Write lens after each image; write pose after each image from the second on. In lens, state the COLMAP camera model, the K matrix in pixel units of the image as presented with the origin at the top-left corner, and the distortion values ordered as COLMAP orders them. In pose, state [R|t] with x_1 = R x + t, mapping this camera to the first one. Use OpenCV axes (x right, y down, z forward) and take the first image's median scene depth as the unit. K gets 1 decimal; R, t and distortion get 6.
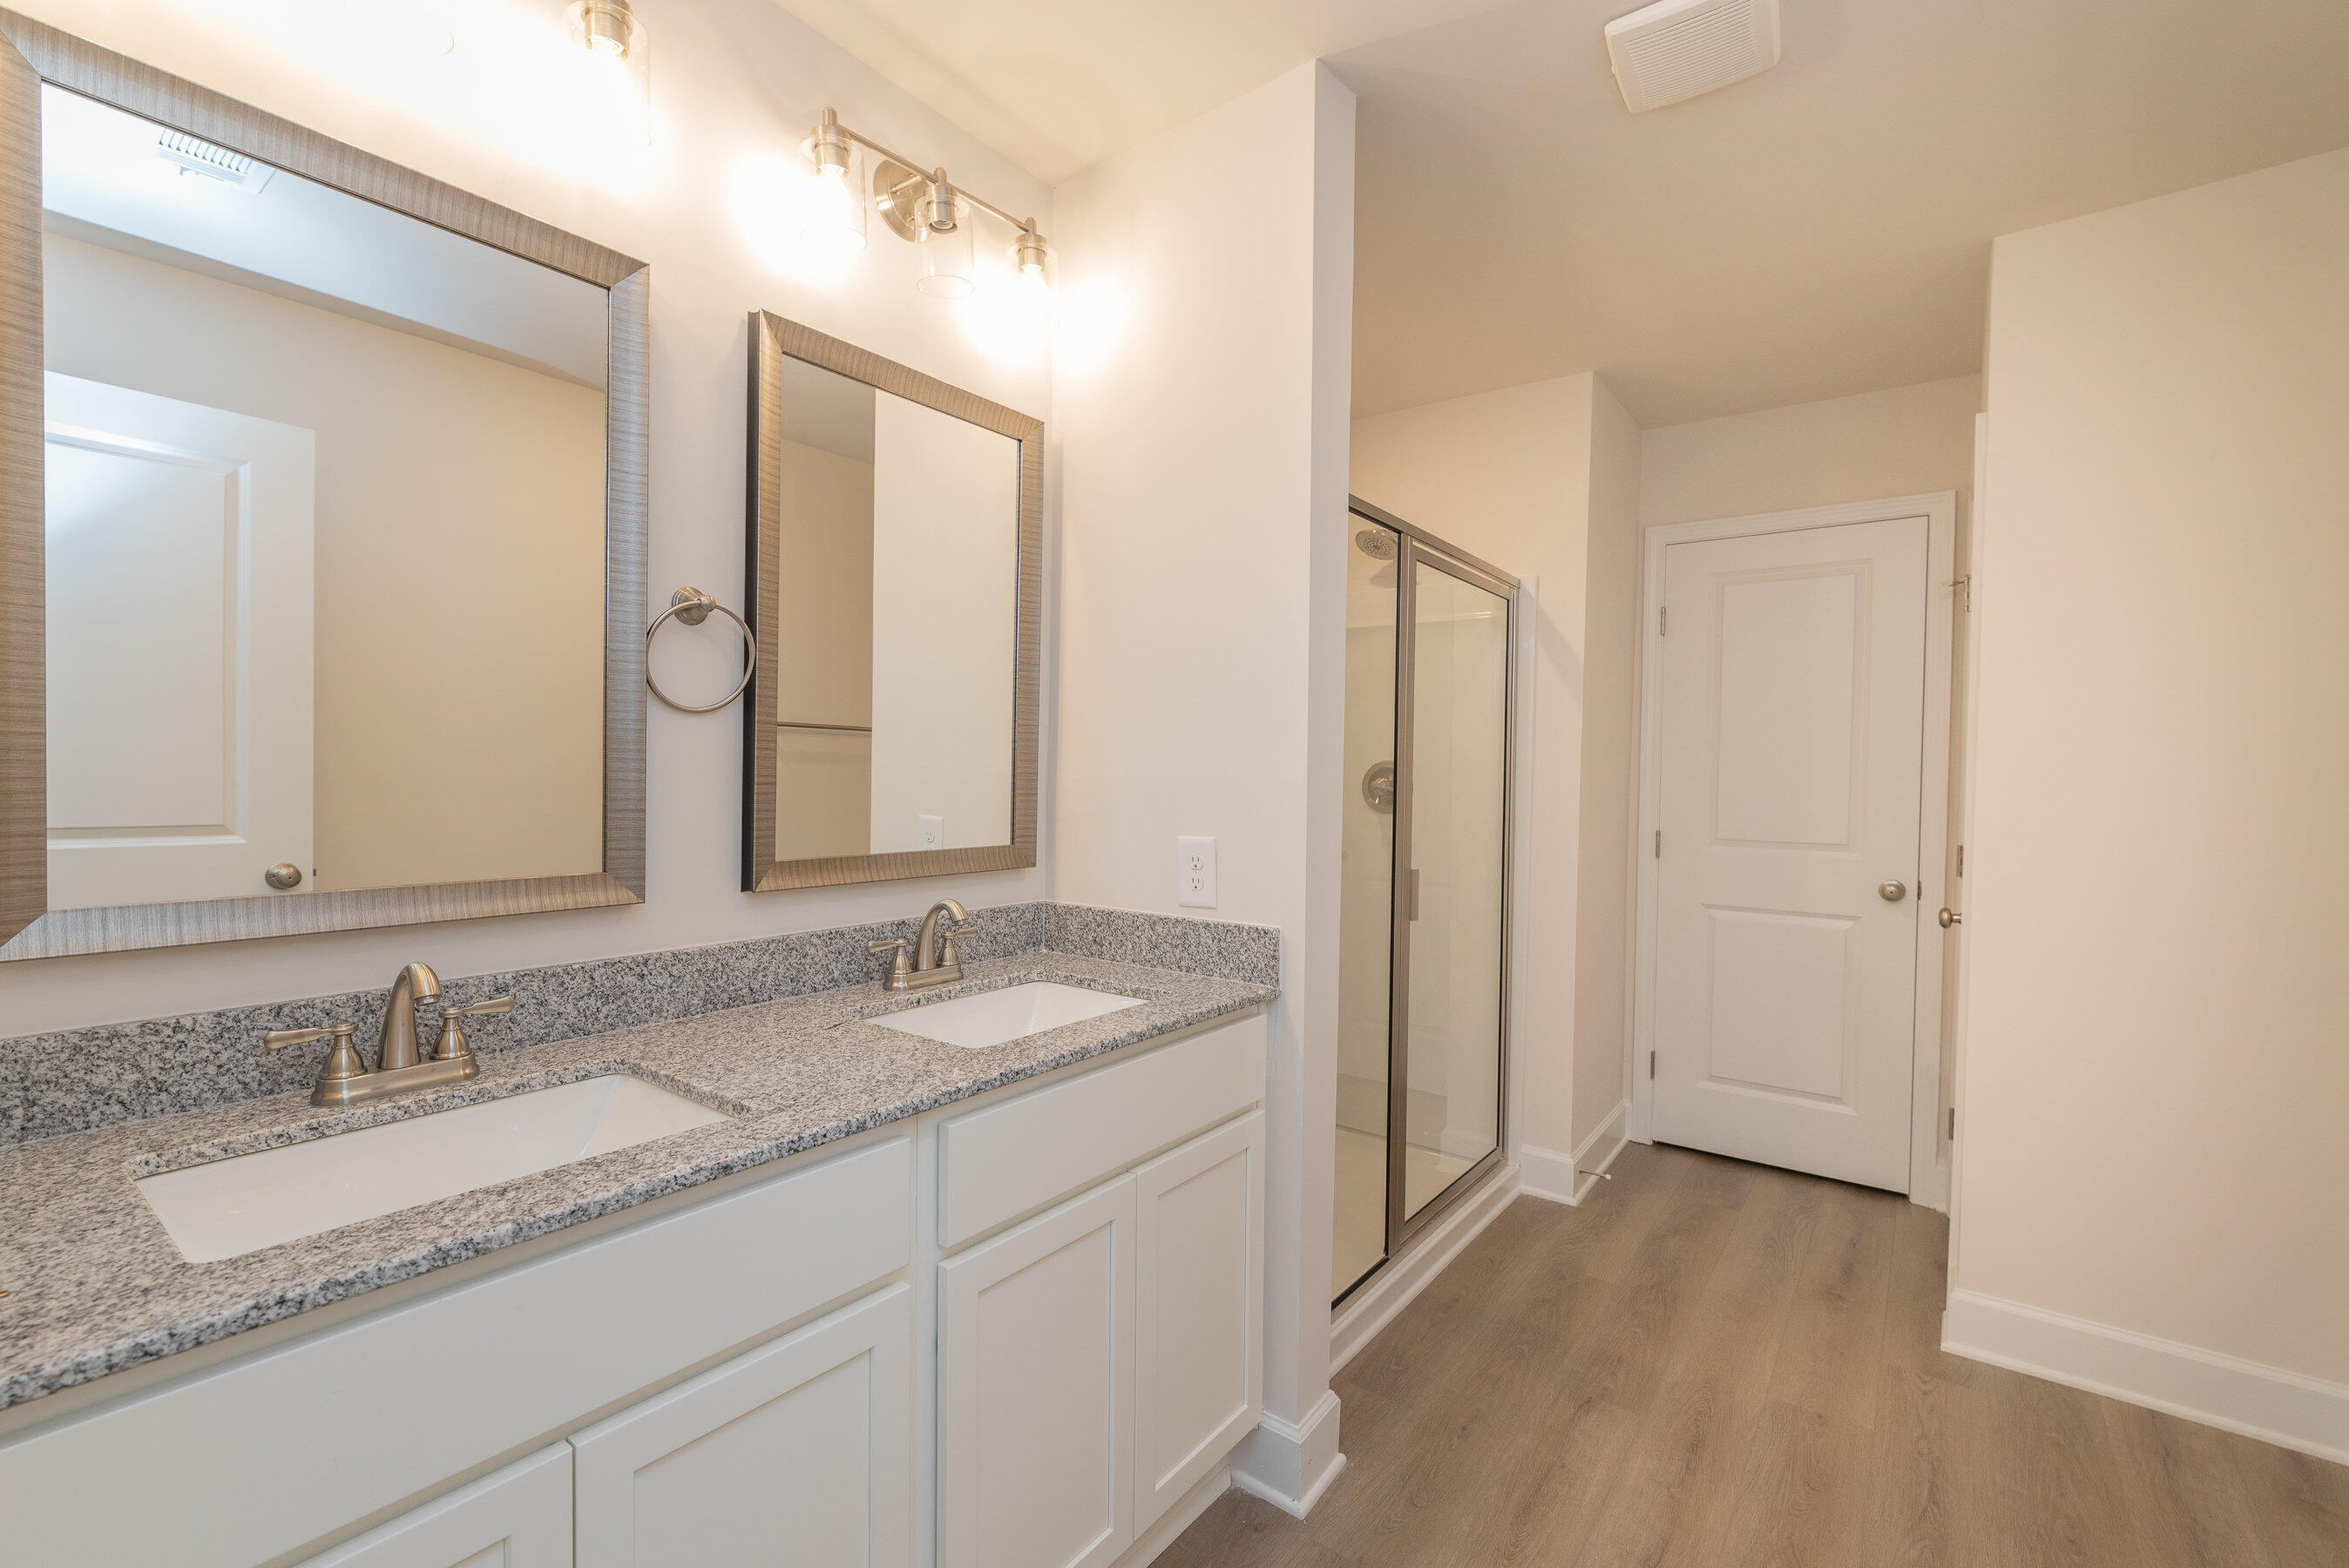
lens RADIAL K [[1027.5, 0, 1174.8], [0, 1027.5, 779.2], [0, 0, 1]] dist [0.001340, -0.000118]
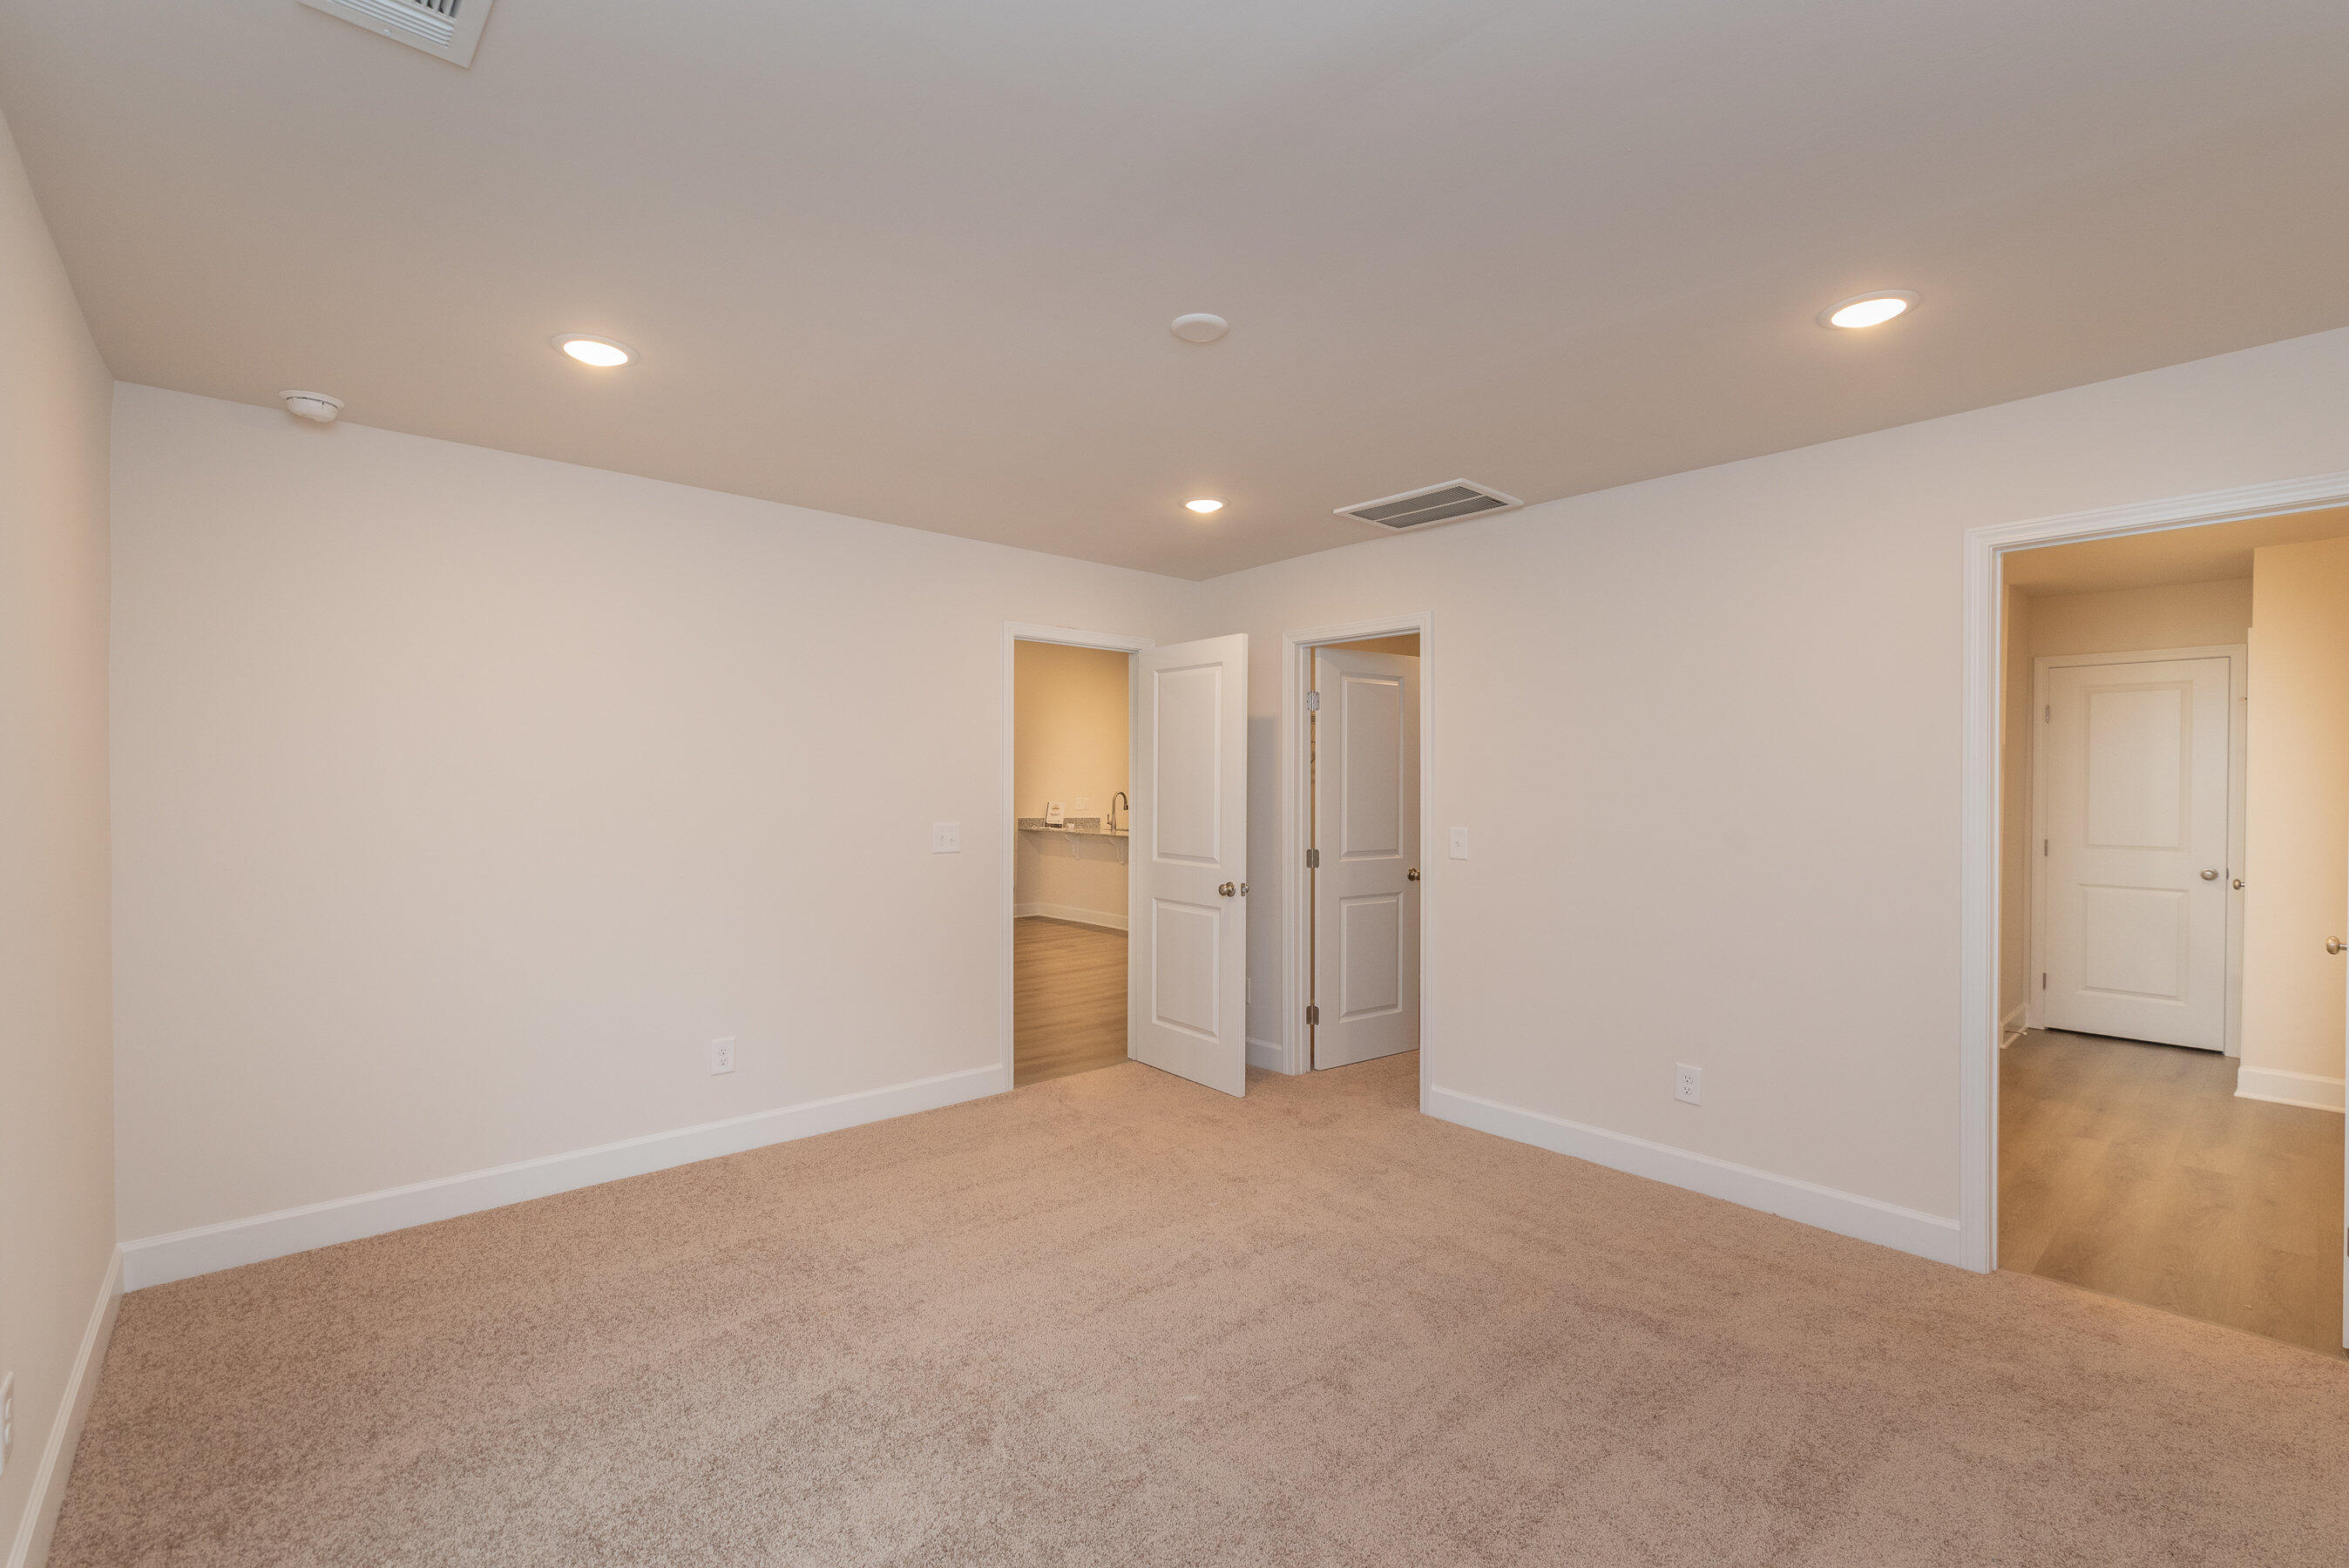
lens RADIAL K [[1027.5, 0, 1179.9], [0, 1027.5, 787.1], [0, 0, 1]] dist [0.001340, -0.000118]
pose [[0.978595, -0.008408, -0.205625, -0.602642], [0.006474, 0.999928, -0.010075, -0.030644], [0.205695, 0.008529, 0.978579, -0.989540]]
